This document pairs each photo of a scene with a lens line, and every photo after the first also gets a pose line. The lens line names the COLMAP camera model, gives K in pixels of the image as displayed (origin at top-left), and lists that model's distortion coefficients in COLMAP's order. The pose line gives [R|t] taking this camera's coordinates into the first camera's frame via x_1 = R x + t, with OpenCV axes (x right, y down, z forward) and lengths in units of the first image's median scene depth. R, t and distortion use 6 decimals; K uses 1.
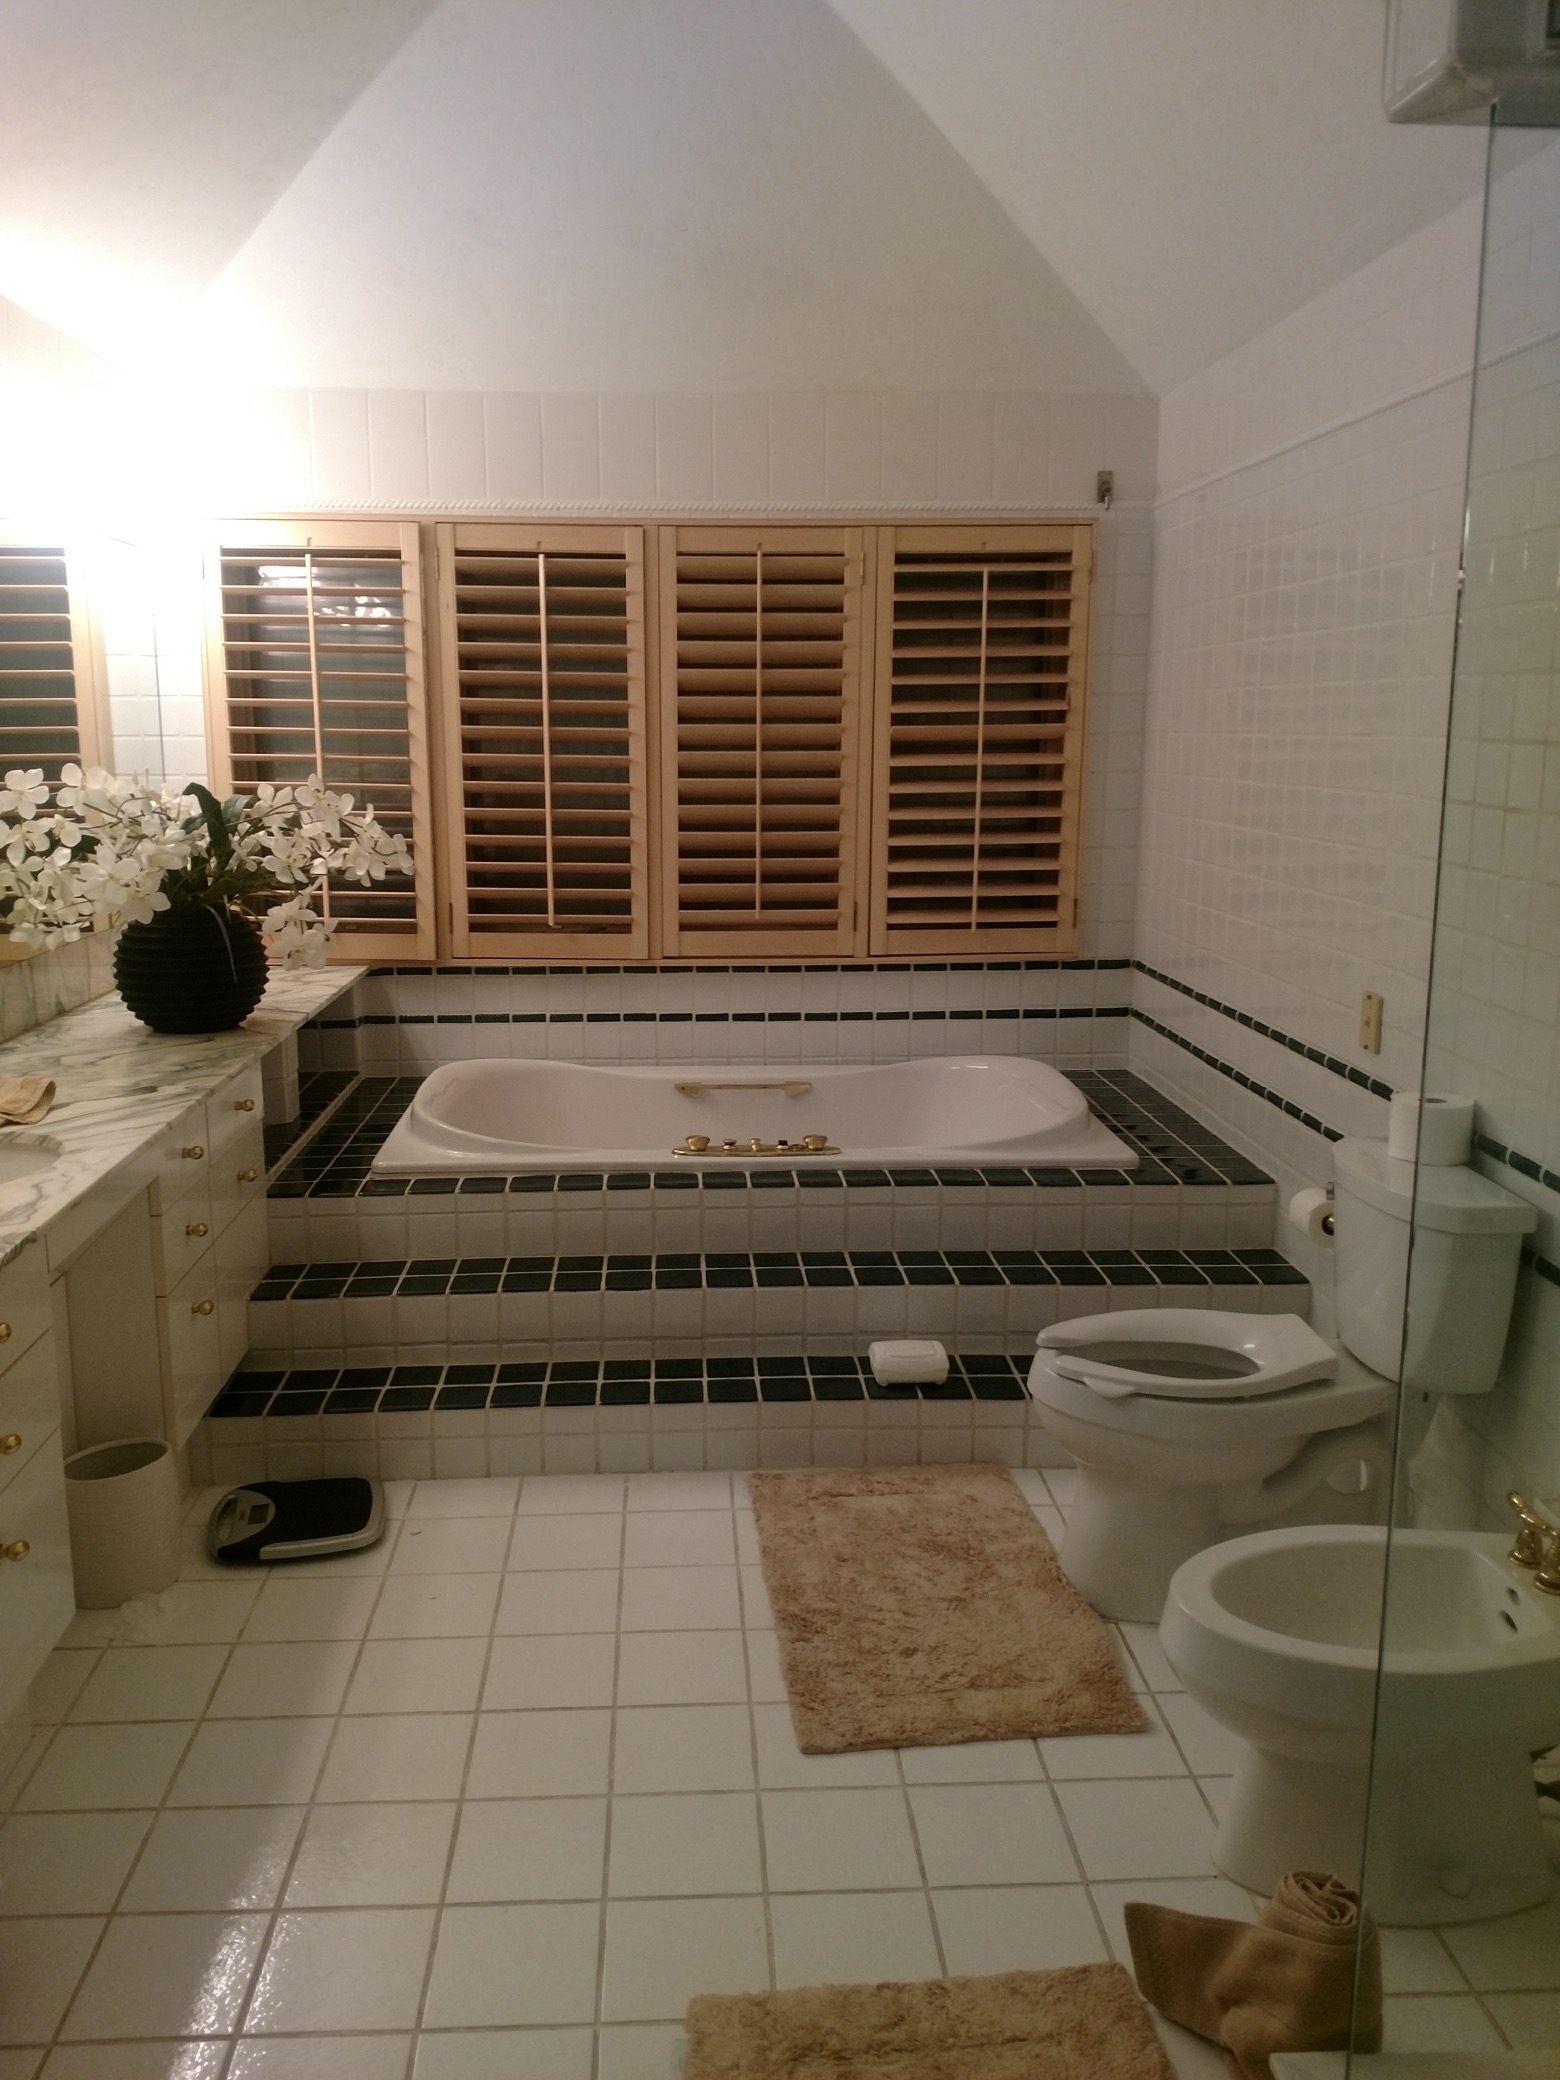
lens RADIAL K [[1624.4, 0, 749.9], [0, 1624.4, 1032.9], [0, 0, 1]] dist [0.223718, -0.551348]
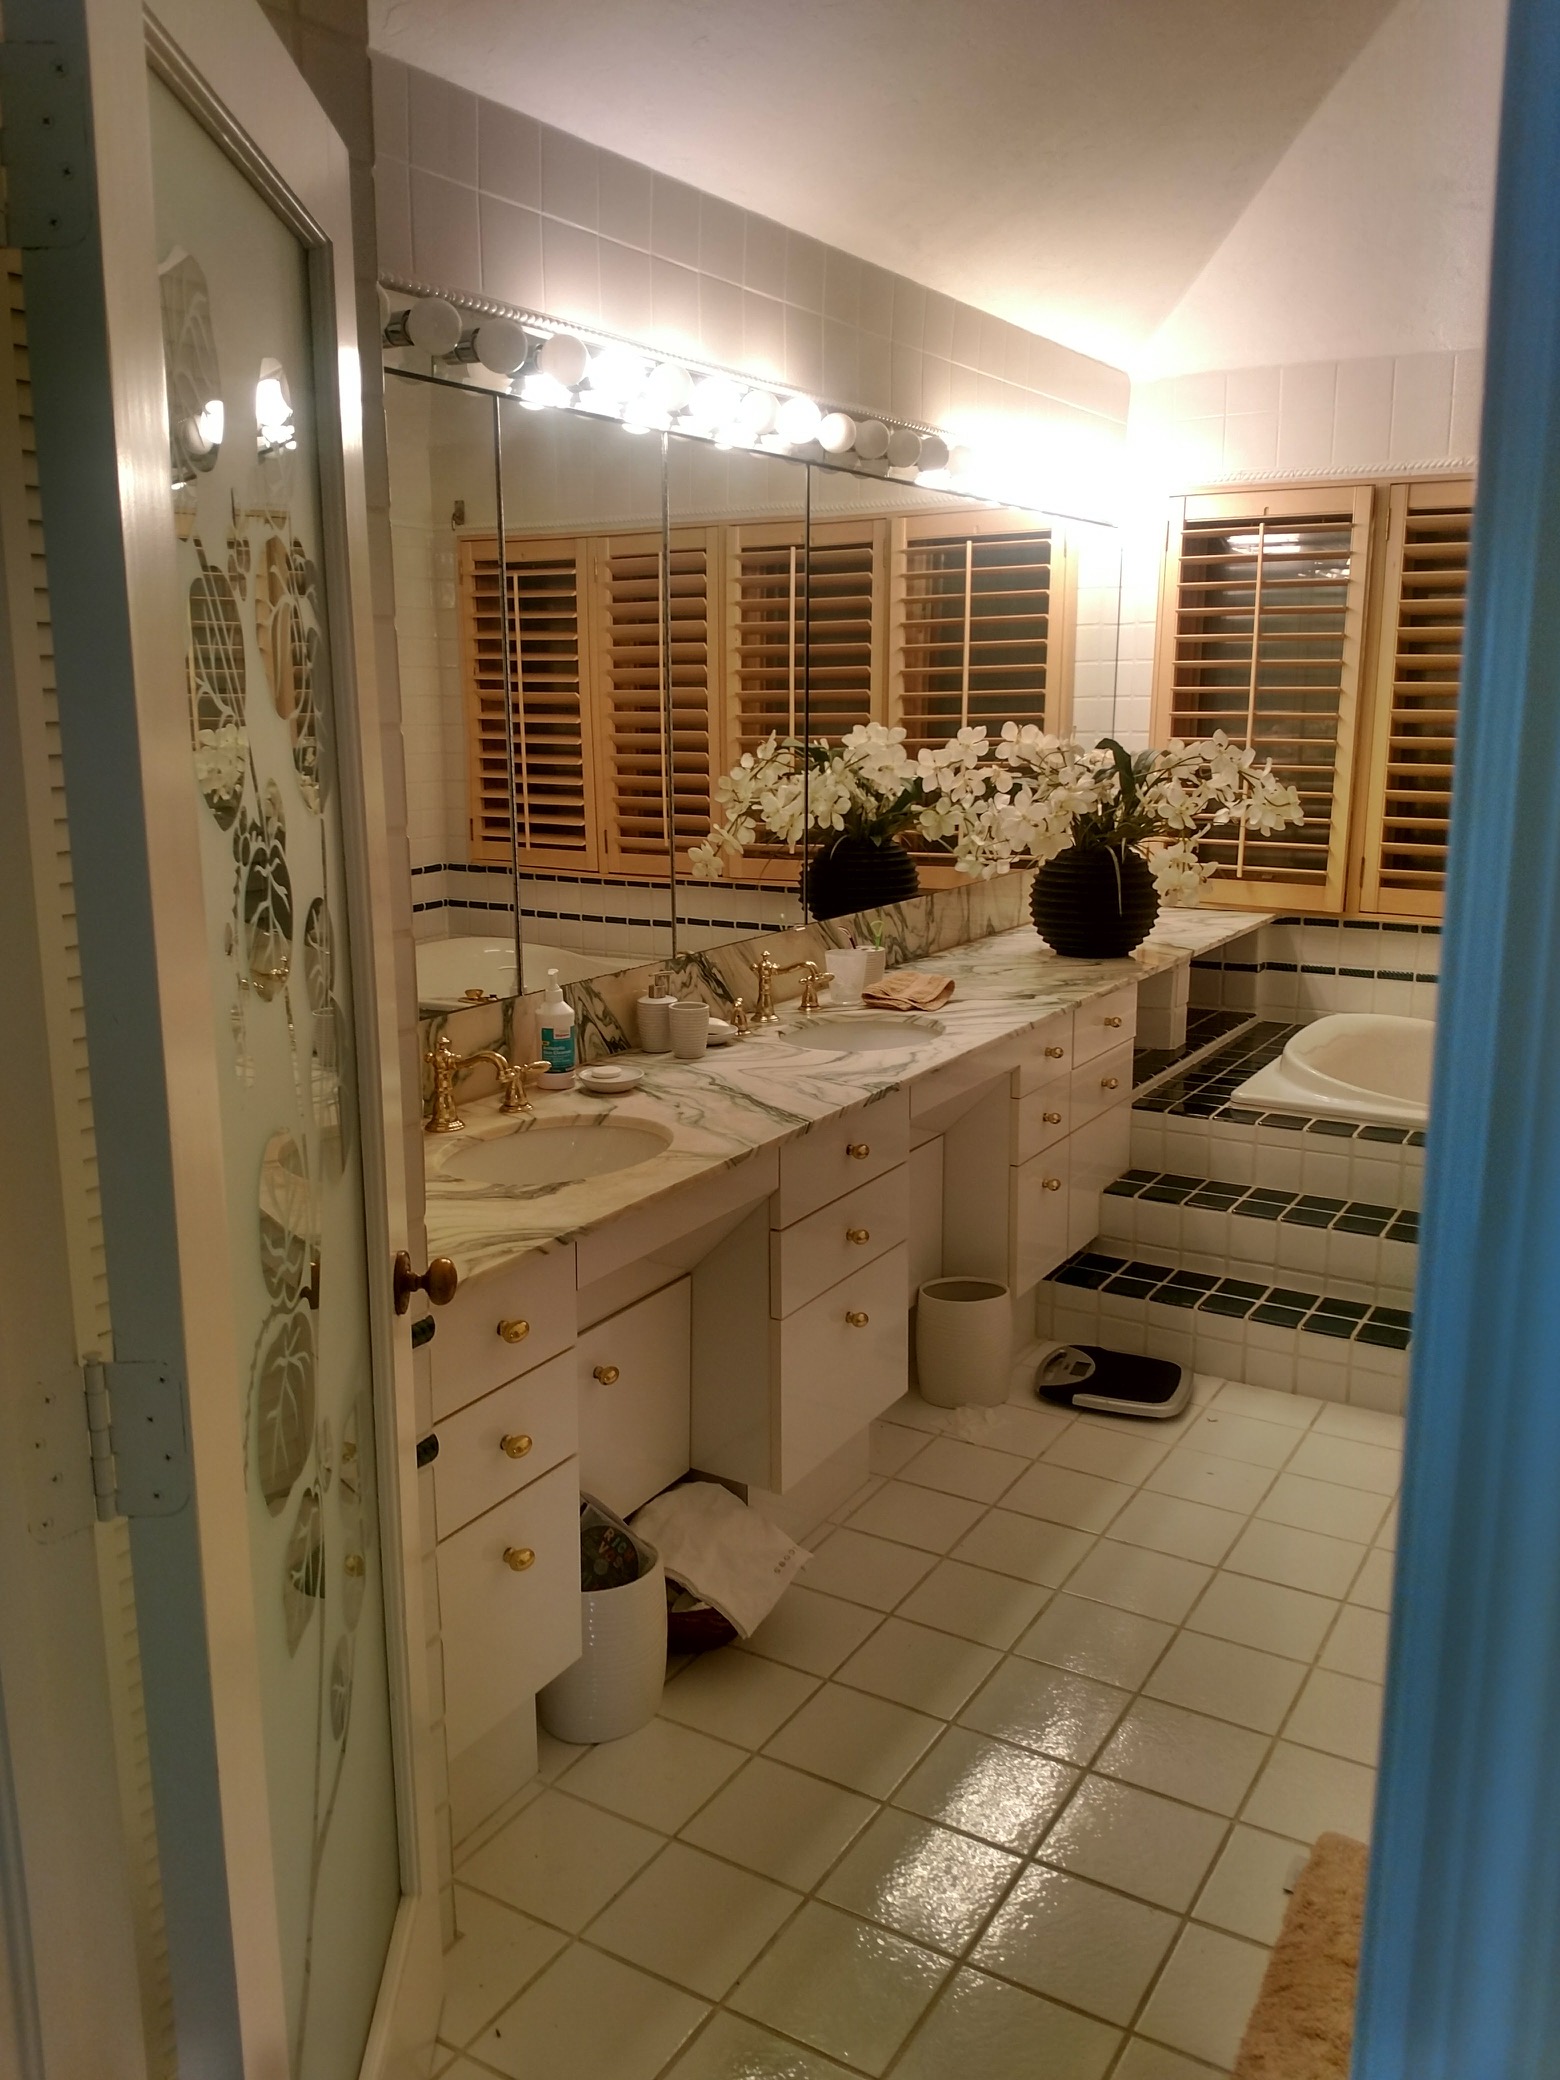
lens RADIAL K [[1624.4, 0, 749.9], [0, 1624.4, 1032.9], [0, 0, 1]] dist [0.223718, -0.551348]
pose [[0.826362, 0.112889, -0.551709, 0.103675], [-0.099310, 0.993560, 0.054550, 0.012990], [0.554314, 0.009712, 0.832251, -0.078116]]
